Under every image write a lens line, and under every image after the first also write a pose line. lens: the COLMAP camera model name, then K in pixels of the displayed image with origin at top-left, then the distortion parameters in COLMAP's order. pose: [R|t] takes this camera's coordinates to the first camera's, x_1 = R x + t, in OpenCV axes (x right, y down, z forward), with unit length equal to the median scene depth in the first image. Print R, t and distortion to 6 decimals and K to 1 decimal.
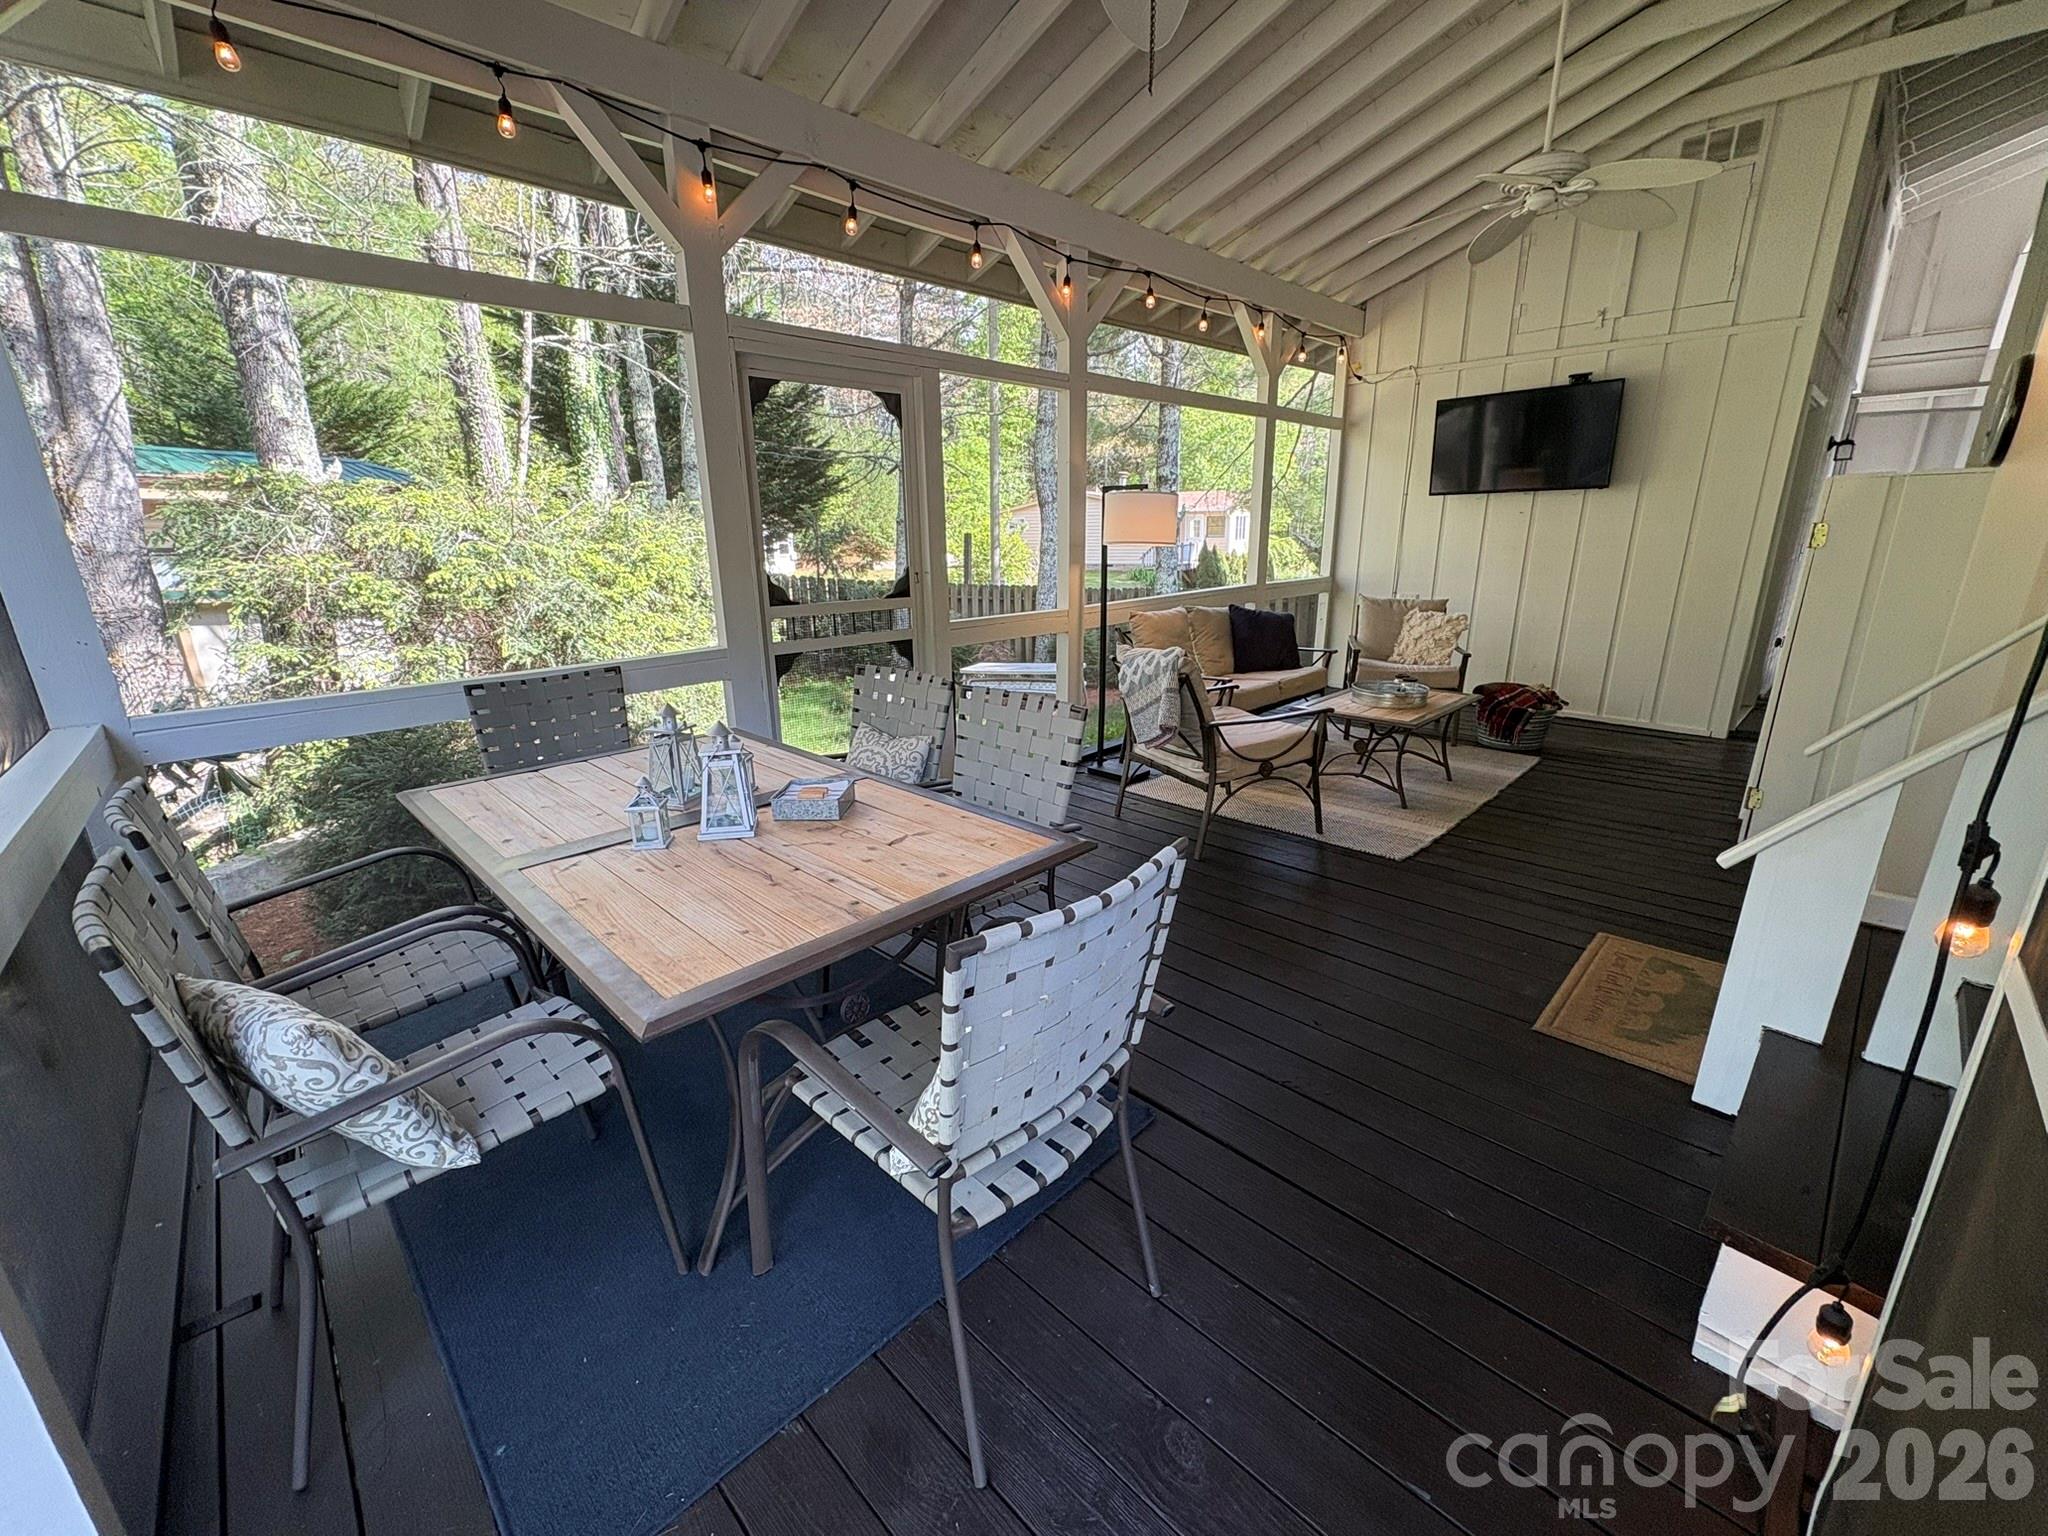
lens RADIAL K [[812.2, 0, 1043.1], [0, 812.2, 768.3], [0, 0, 1]] dist [-0.000986, 0.000276]
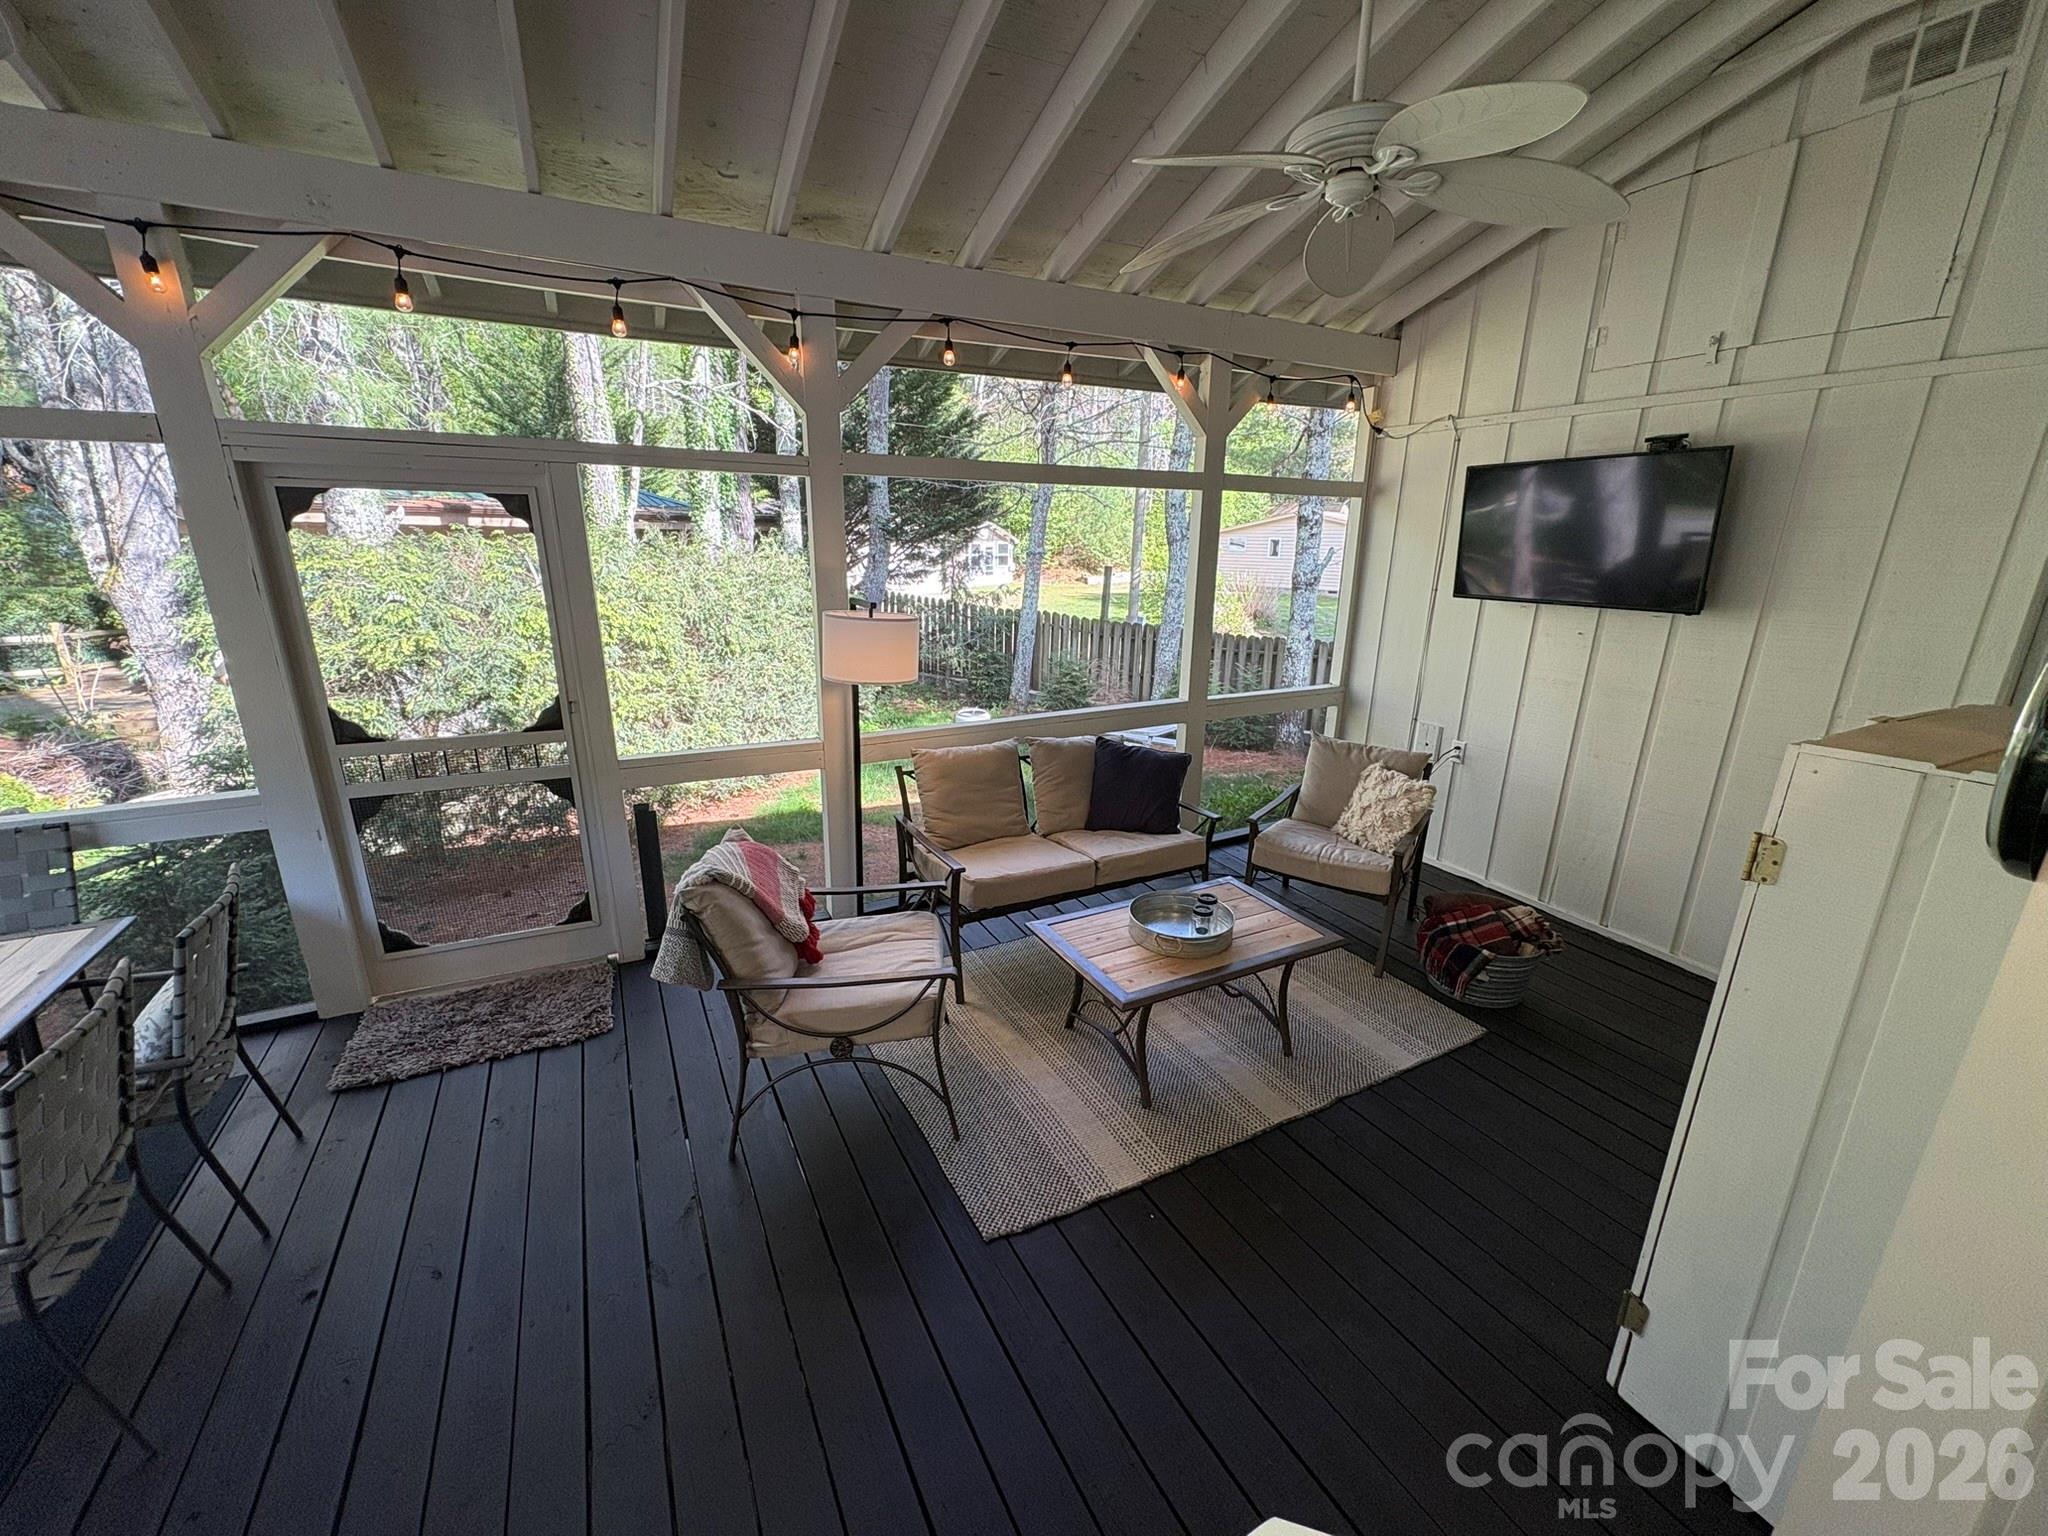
lens RADIAL K [[812.2, 0, 1035.2], [0, 812.2, 775.3], [0, 0, 1]] dist [-0.000986, 0.000276]
pose [[0.951966, 0.114560, -0.283967, 0.397460], [-0.115180, 0.993238, 0.014571, -0.170716], [0.283716, 0.018836, 0.958723, 0.247829]]
